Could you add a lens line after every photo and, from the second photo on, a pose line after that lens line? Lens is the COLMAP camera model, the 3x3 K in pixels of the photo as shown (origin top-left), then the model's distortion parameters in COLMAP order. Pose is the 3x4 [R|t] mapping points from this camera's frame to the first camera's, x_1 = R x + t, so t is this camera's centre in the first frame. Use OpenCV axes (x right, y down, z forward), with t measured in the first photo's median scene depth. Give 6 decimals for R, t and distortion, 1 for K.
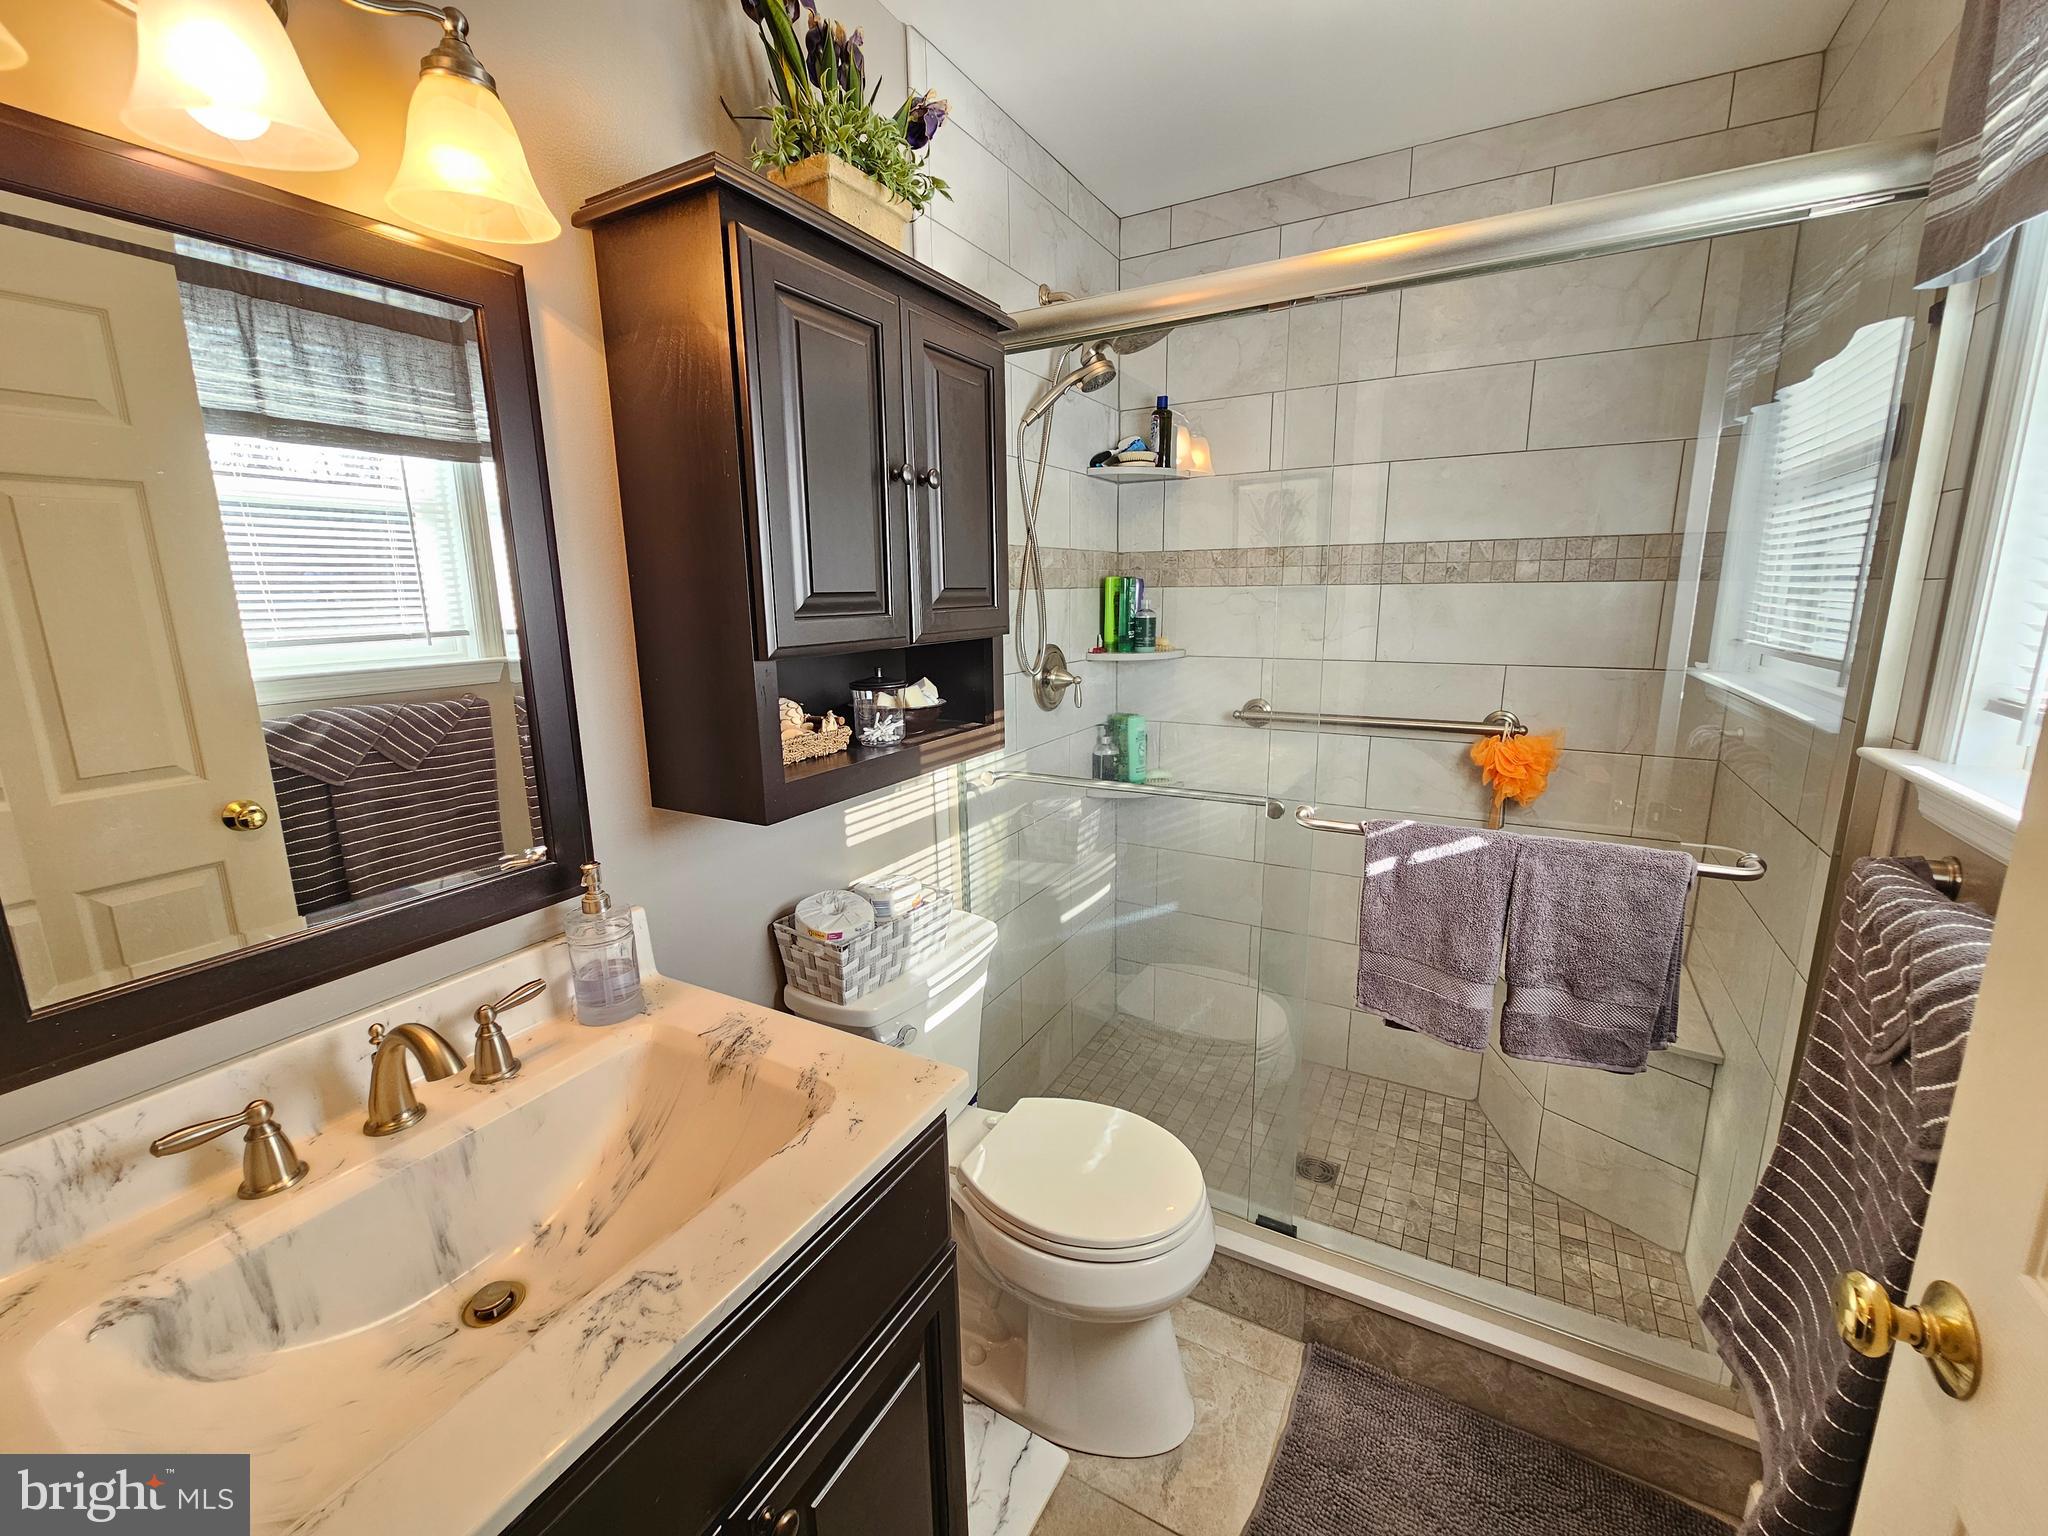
lens RADIAL K [[842.4, 0, 1027.2], [0, 842.4, 766.0], [0, 0, 1]] dist [-0.001563, 0.000425]
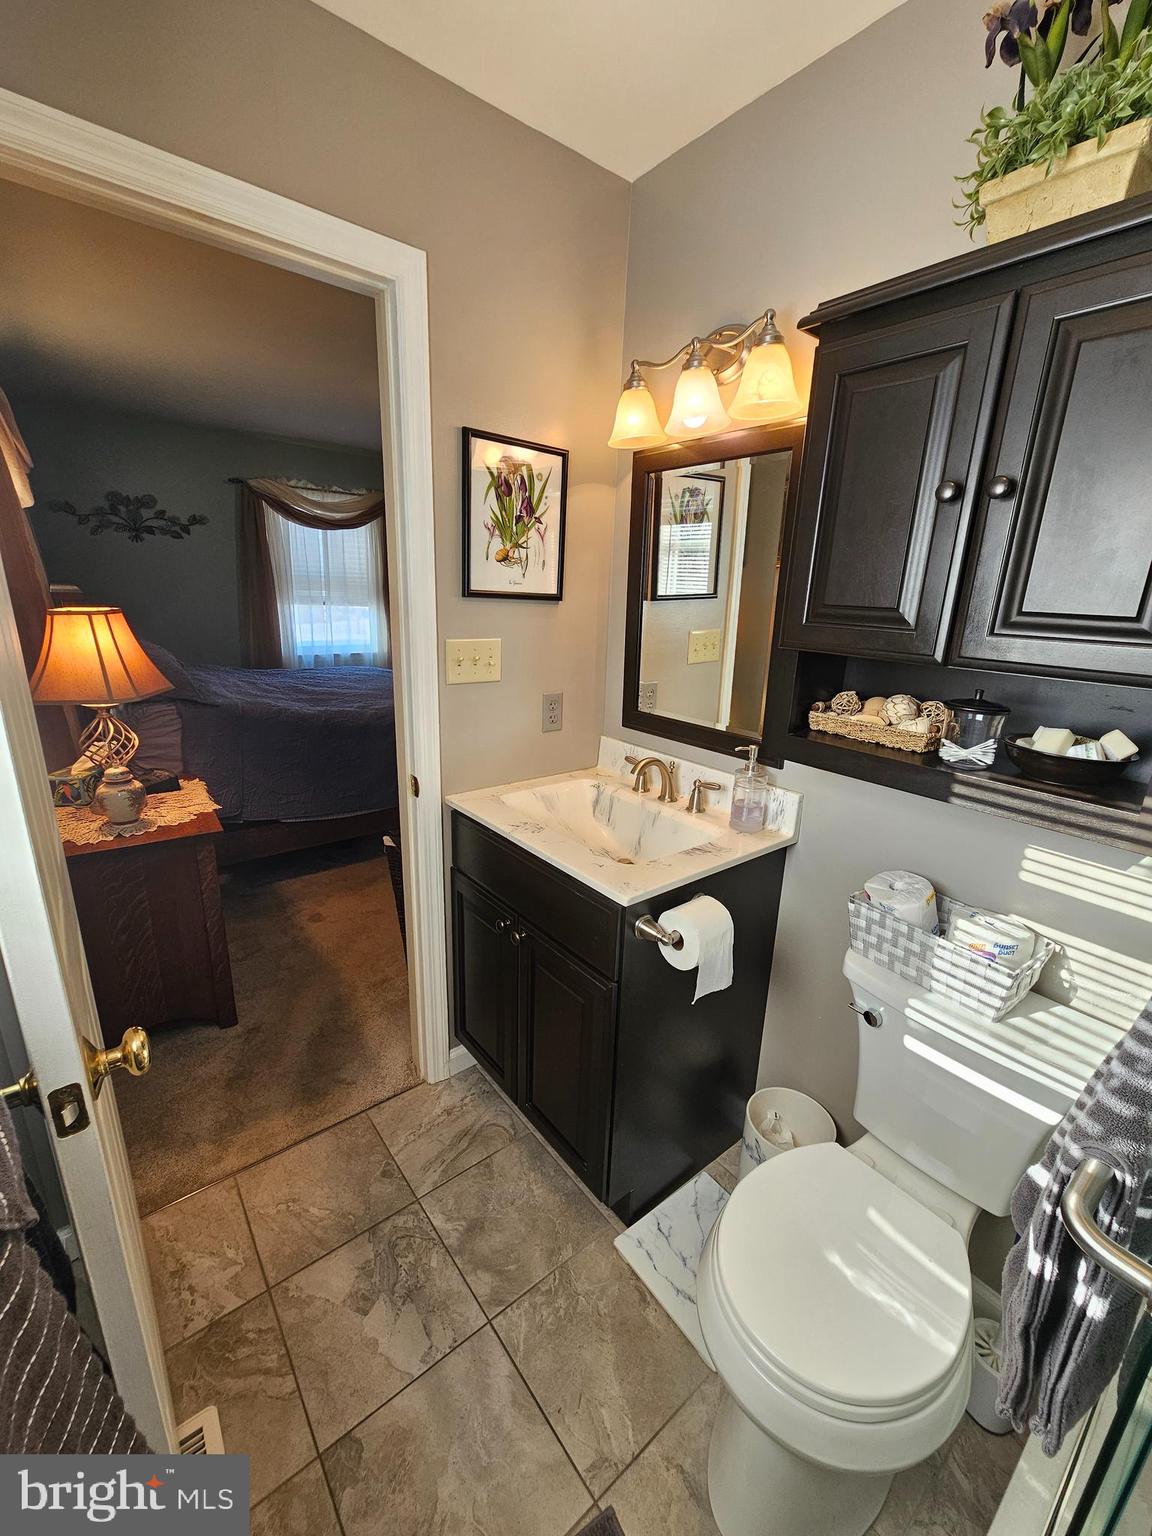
lens RADIAL K [[631.8, 0, 580.6], [0, 631.8, 777.2], [0, 0, 1]] dist [-0.001563, 0.000425]
pose [[-0.368083, 0.267927, -0.890354, 0.731613], [-0.221401, 0.904783, 0.363799, -0.202053], [0.903048, 0.331034, -0.273716, 0.866585]]
